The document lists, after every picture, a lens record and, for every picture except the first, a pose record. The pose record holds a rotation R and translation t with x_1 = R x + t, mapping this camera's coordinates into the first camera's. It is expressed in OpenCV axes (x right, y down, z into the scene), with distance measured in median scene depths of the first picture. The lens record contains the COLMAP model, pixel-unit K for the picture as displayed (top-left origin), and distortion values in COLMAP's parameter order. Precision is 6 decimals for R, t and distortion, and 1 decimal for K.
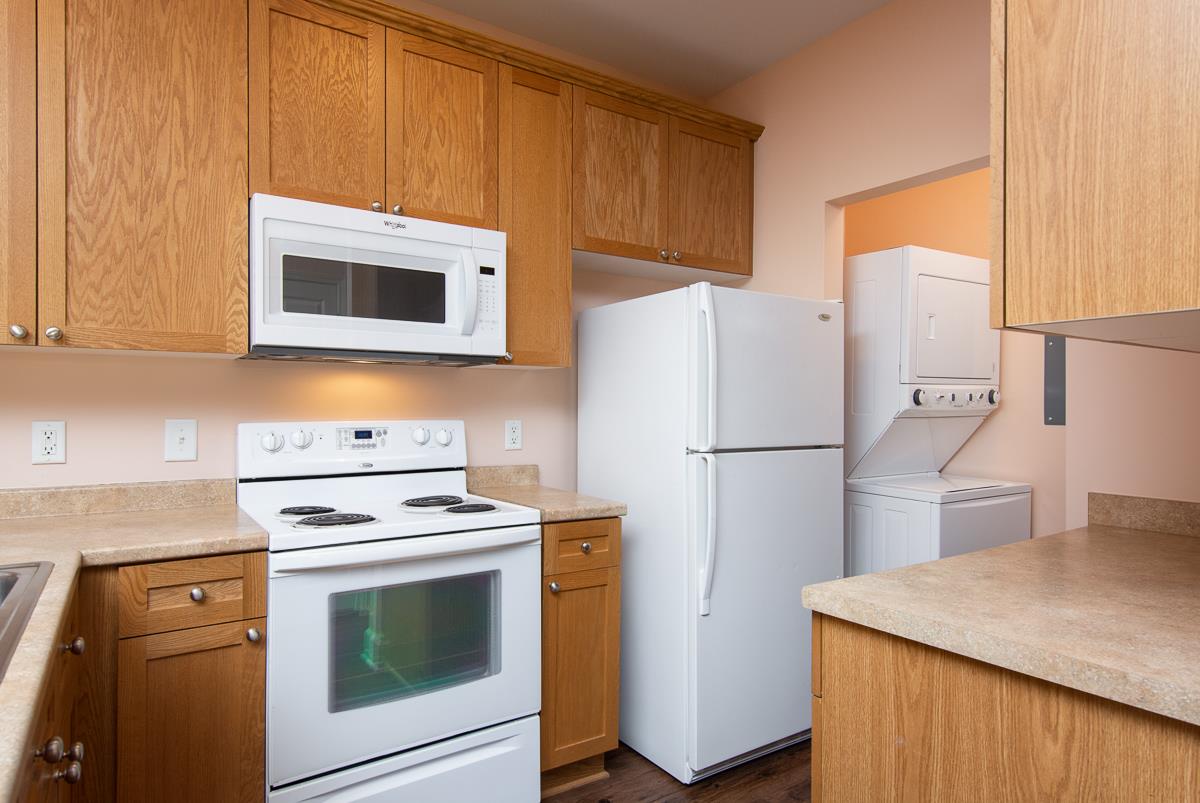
lens RADIAL K [[700.8, 0, 599.1], [0, 700.8, 407.1], [0, 0, 1]] dist [0.021776, -0.005739]
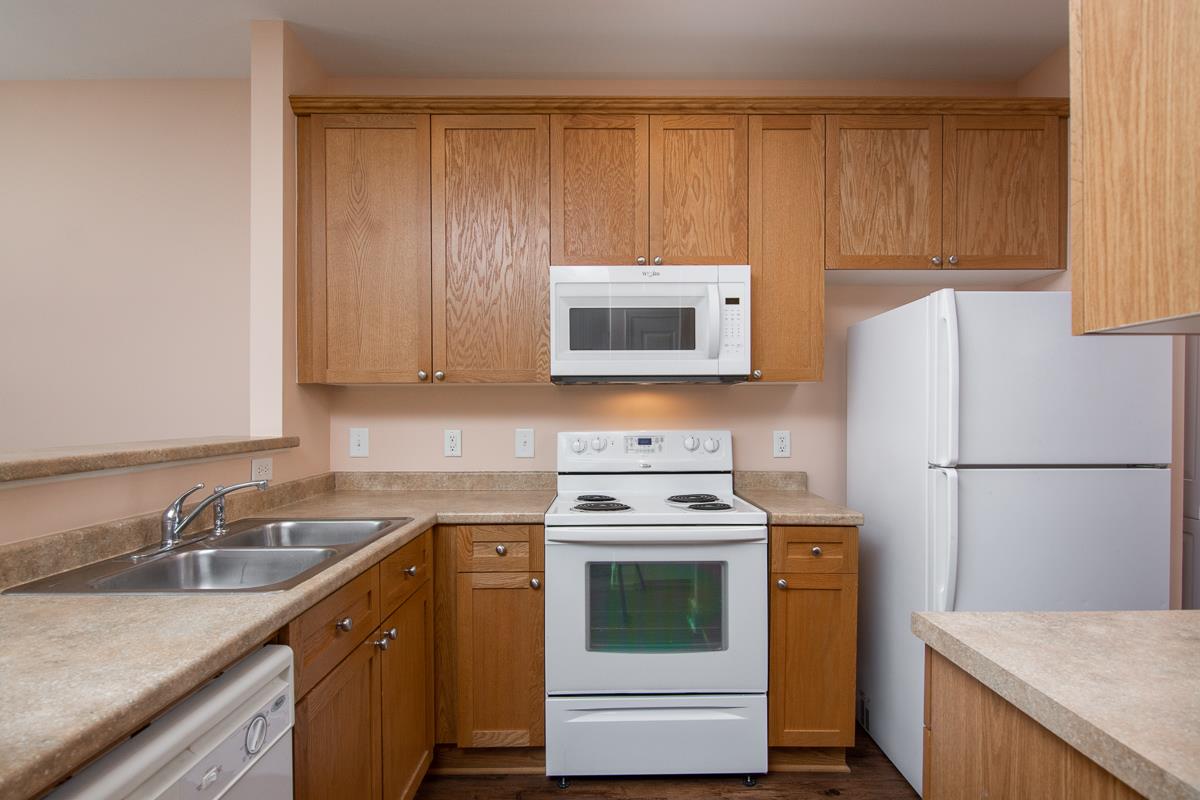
lens RADIAL K [[623.9, 0, 605.2], [0, 623.9, 419.7], [0, 0, 1]] dist [0.002177, -0.005289]
pose [[0.832860, -0.000659, -0.553484, 0.259912], [0.005811, 0.999955, 0.007553, -0.010258], [0.553454, -0.009507, 0.832826, 0.036596]]
